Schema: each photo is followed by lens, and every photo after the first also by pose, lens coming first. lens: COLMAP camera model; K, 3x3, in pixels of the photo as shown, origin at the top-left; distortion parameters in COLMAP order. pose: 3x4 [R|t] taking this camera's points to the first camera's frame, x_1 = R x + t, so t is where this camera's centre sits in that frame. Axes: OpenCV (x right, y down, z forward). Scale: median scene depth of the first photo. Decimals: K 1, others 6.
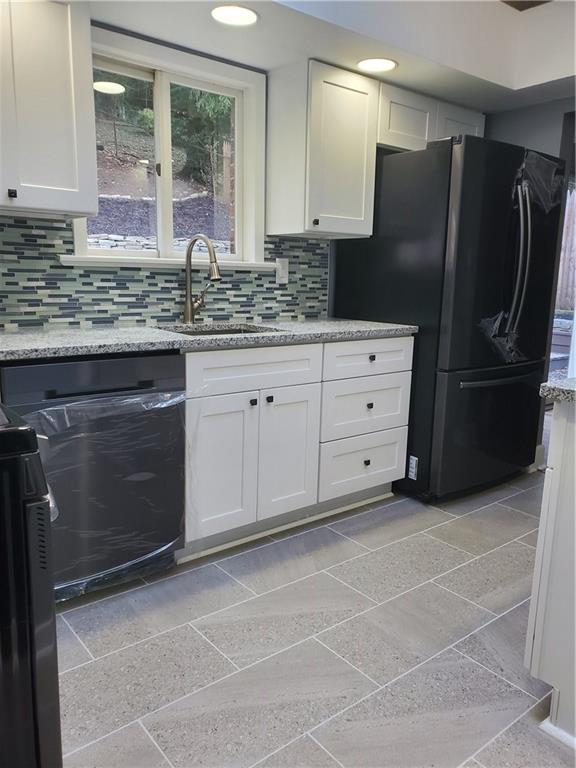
lens RADIAL K [[595.8, 0, 285.0], [0, 595.8, 382.5], [0, 0, 1]] dist [-0.011070, 0.015499]
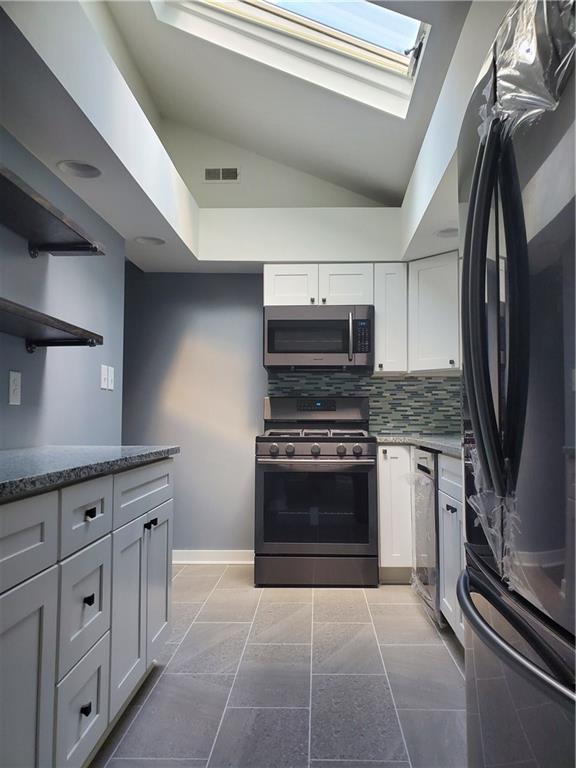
lens RADIAL K [[595.8, 0, 287.2], [0, 595.8, 382.7], [0, 0, 1]] dist [-0.011070, 0.015499]
pose [[-0.655370, -0.068939, -0.752156, 0.999845], [-0.161499, 0.985586, 0.050383, -0.196674], [0.737841, 0.154492, -0.657057, 1.523489]]
